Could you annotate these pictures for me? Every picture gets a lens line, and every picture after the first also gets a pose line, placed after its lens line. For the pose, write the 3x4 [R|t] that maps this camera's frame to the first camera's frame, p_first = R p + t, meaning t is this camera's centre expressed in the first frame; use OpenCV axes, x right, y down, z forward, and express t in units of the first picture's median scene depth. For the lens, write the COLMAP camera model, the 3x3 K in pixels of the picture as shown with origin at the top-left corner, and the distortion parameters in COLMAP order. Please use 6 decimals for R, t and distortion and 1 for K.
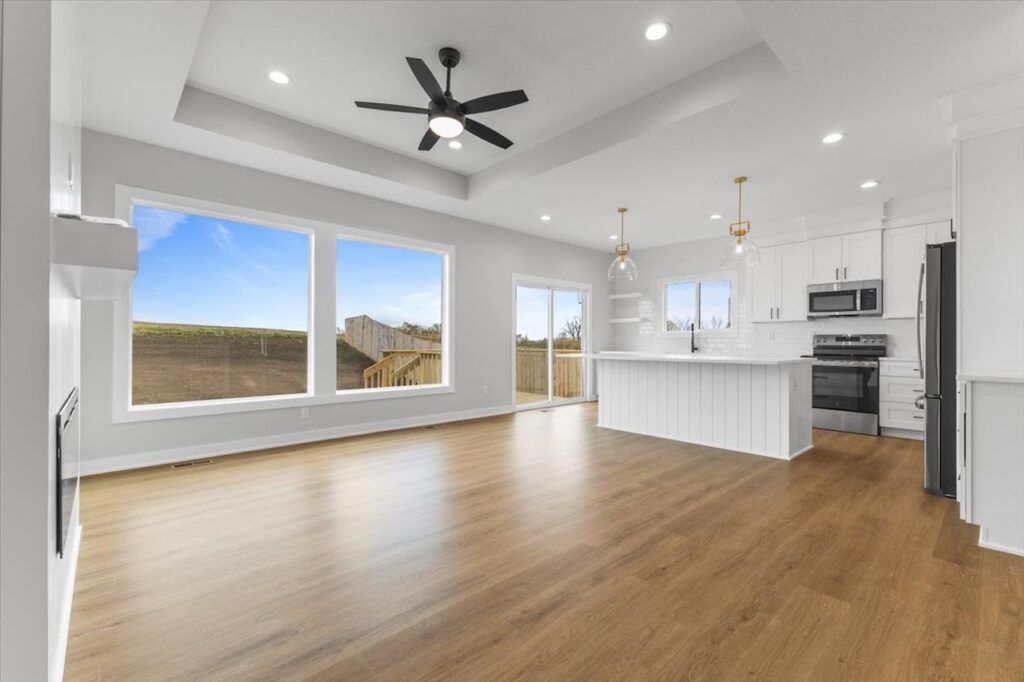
lens RADIAL K [[443.2, 0, 513.0], [0, 443.2, 339.8], [0, 0, 1]] dist [0.015157, -0.004919]
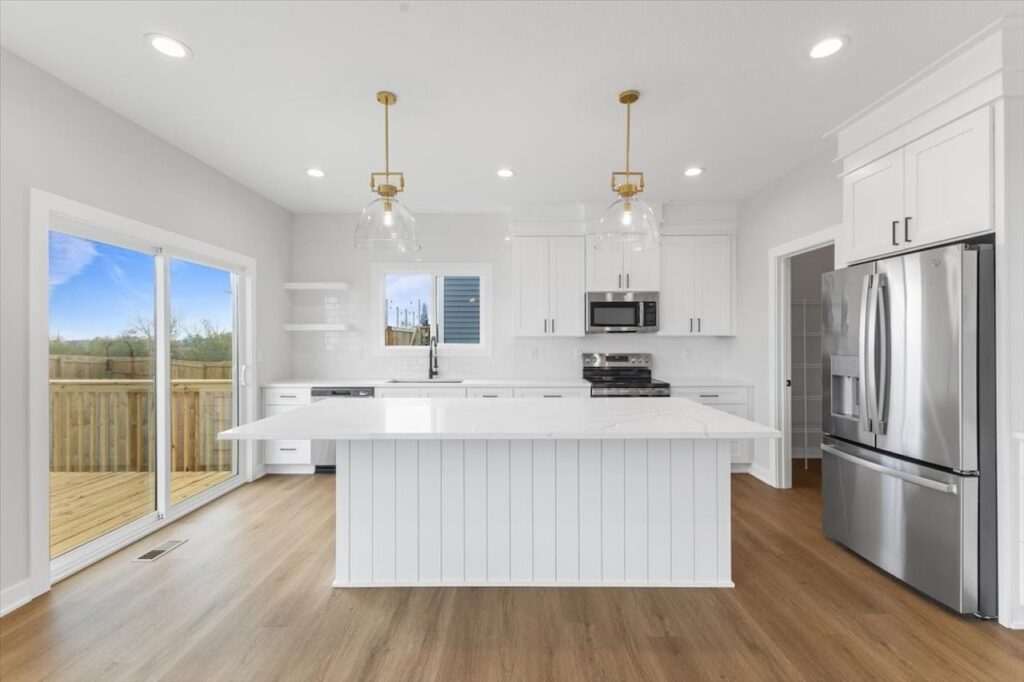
lens RADIAL K [[443.2, 0, 514.0], [0, 443.2, 339.2], [0, 0, 1]] dist [0.015157, -0.004919]
pose [[0.678286, -0.001891, 0.734796, -0.005573], [0.000561, 0.999998, 0.002056, -0.043839], [-0.734798, -0.000982, 0.678285, 0.610052]]
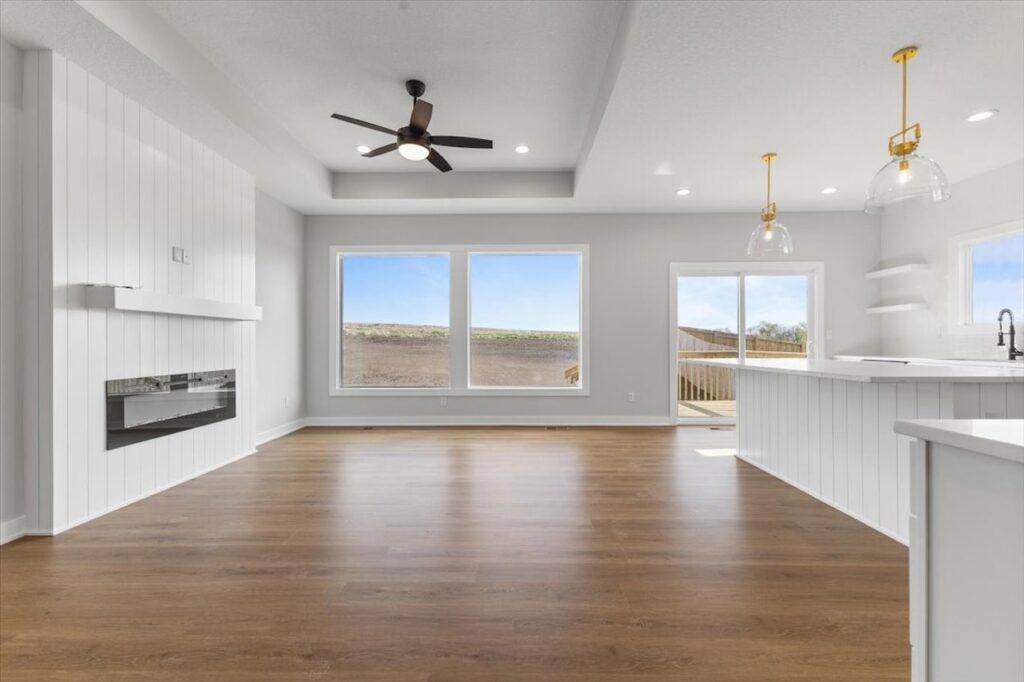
lens RADIAL K [[443.2, 0, 513.7], [0, 443.2, 344.3], [0, 0, 1]] dist [0.015157, -0.004919]
pose [[0.724111, -0.003822, -0.689673, 0.457045], [0.008144, 0.999962, 0.003010, 0.002095], [0.689635, -0.007796, 0.724115, 0.206691]]
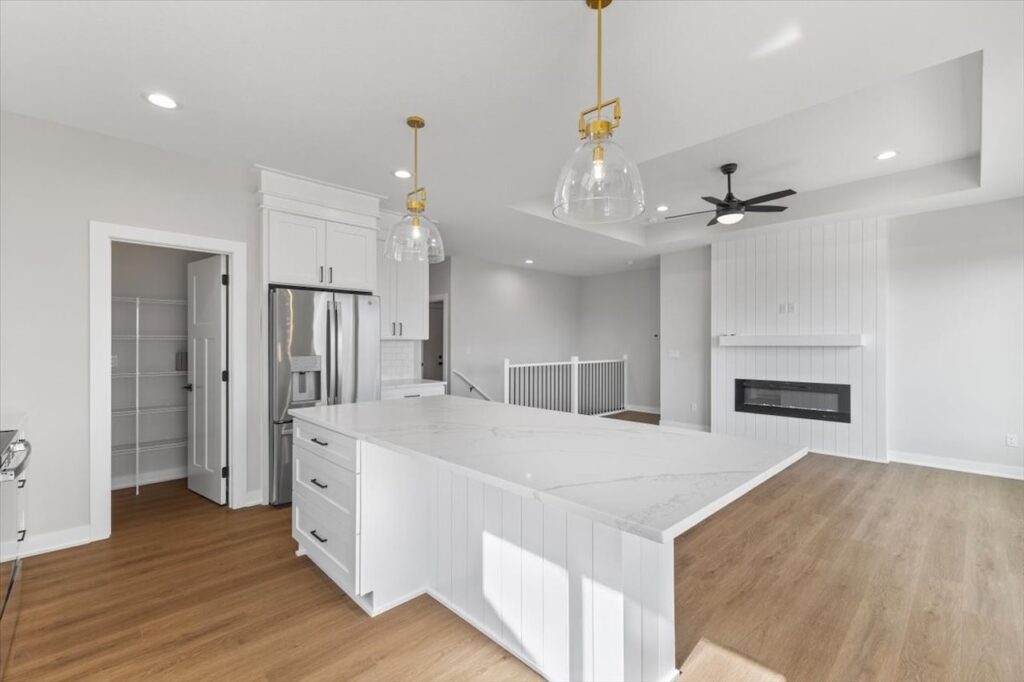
lens RADIAL K [[443.2, 0, 515.0], [0, 443.2, 344.2], [0, 0, 1]] dist [0.015157, -0.004919]
pose [[-0.999685, -0.001662, -0.025031, 0.325593], [-0.001584, 0.999994, -0.003136, -0.040327], [0.025036, -0.003095, -0.999682, 1.369932]]
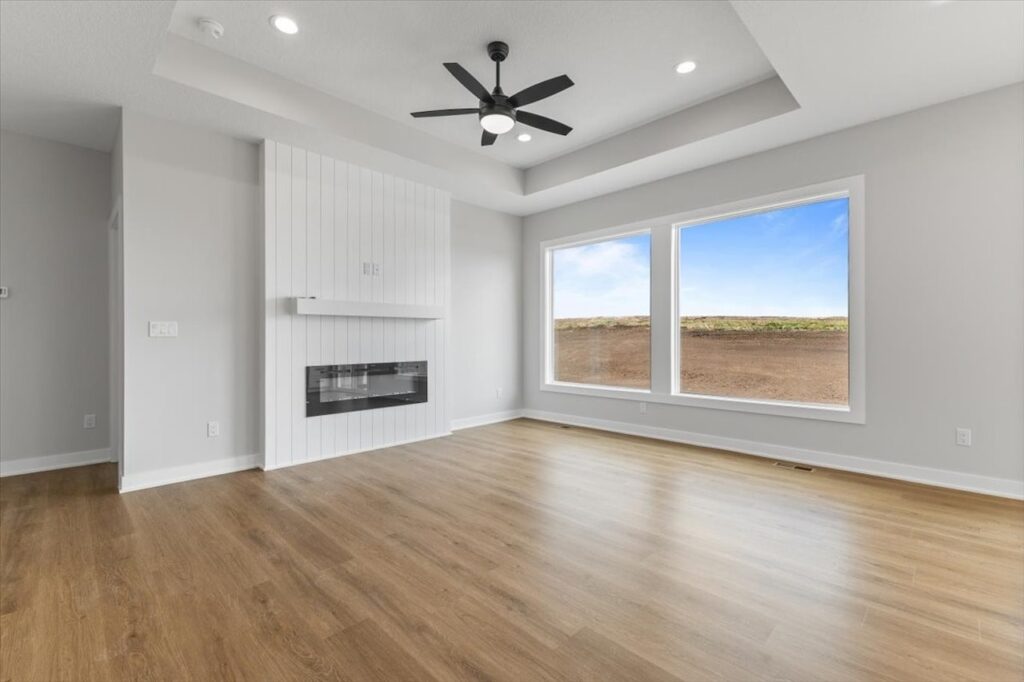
lens RADIAL K [[443.2, 0, 513.4], [0, 443.2, 337.9], [0, 0, 1]] dist [0.015157, -0.004919]
pose [[0.043224, -0.005461, -0.999050, 0.480289], [0.009362, 0.999943, -0.005060, 0.003029], [0.999022, -0.009135, 0.043273, 0.565464]]
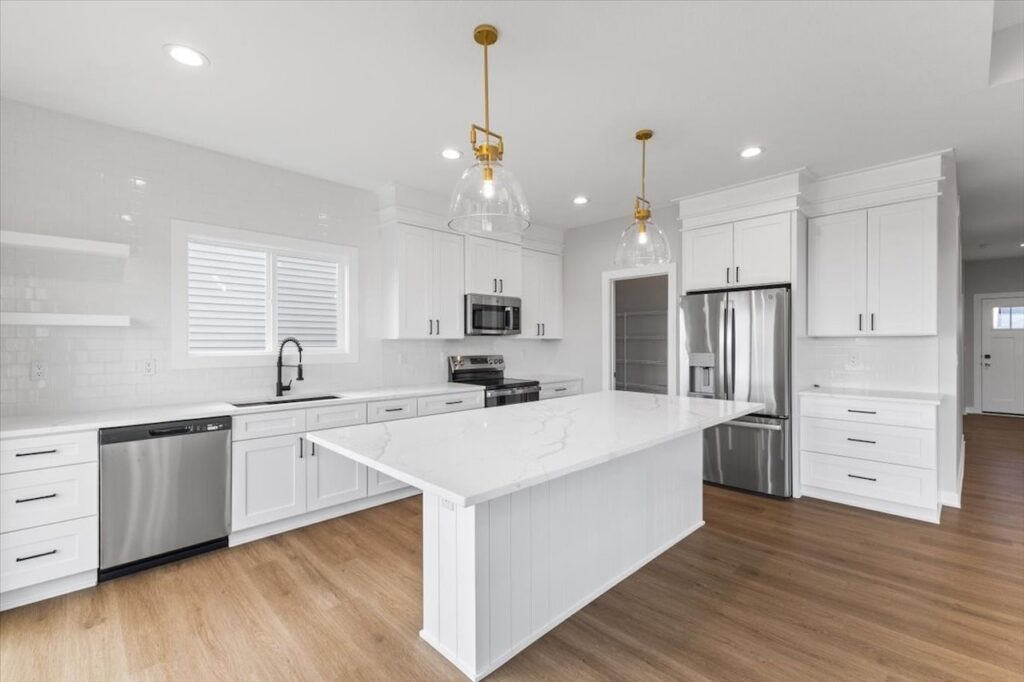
lens RADIAL K [[443.2, 0, 515.7], [0, 443.2, 342.2], [0, 0, 1]] dist [0.015157, -0.004919]
pose [[-0.034357, -0.003134, 0.999405, -0.125190], [-0.001430, 0.999994, 0.003087, -0.043832], [-0.999409, -0.001323, -0.034361, 1.024967]]
